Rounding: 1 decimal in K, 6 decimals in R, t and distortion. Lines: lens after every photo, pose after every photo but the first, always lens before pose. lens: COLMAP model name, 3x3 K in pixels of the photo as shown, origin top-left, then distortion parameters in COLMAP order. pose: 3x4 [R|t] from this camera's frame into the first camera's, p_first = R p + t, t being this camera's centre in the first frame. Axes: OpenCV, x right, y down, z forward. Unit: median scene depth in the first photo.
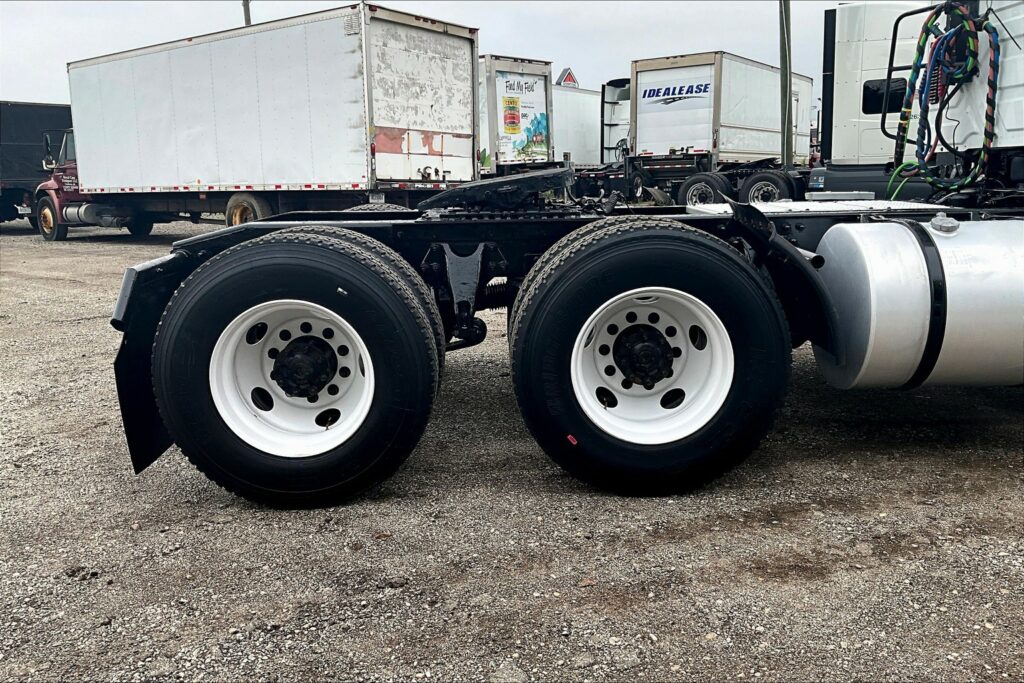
lens RADIAL K [[847.7, 0, 510.9], [0, 847.7, 342.8], [0, 0, 1]] dist [0.068959, -0.127257]
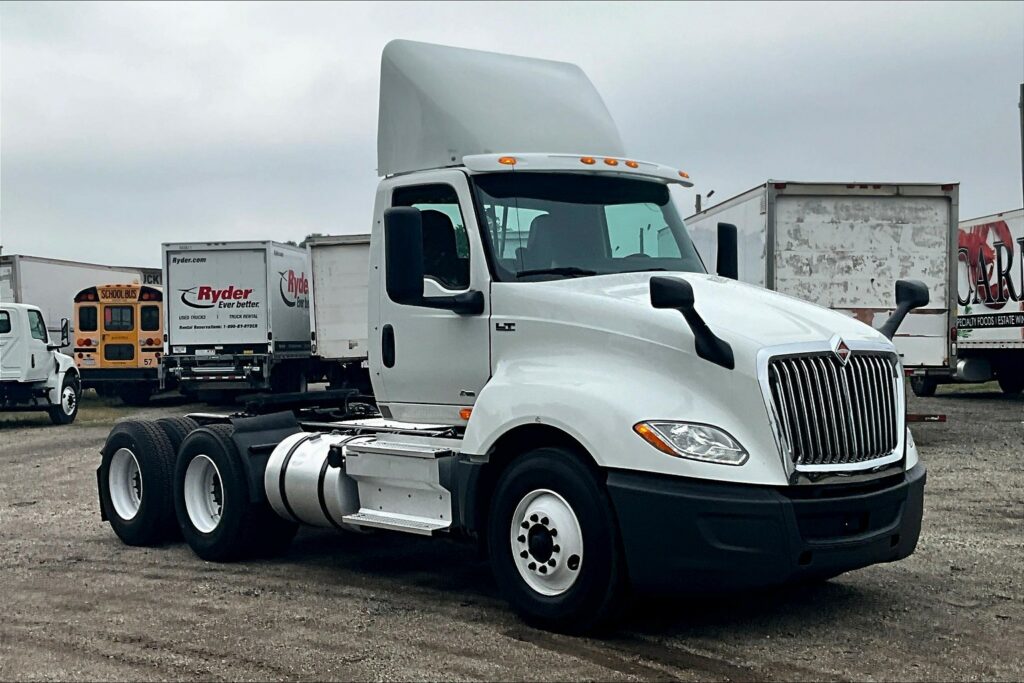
lens RADIAL K [[1397.4, 0, 515.2], [0, 1397.4, 338.3], [0, 0, 1]] dist [0.046606, 0.000000]
pose [[0.658708, 0.015658, -0.752236, 0.474877], [-0.143039, 0.984156, -0.104769, -0.014304], [0.738677, 0.176611, 0.650511, -0.109242]]
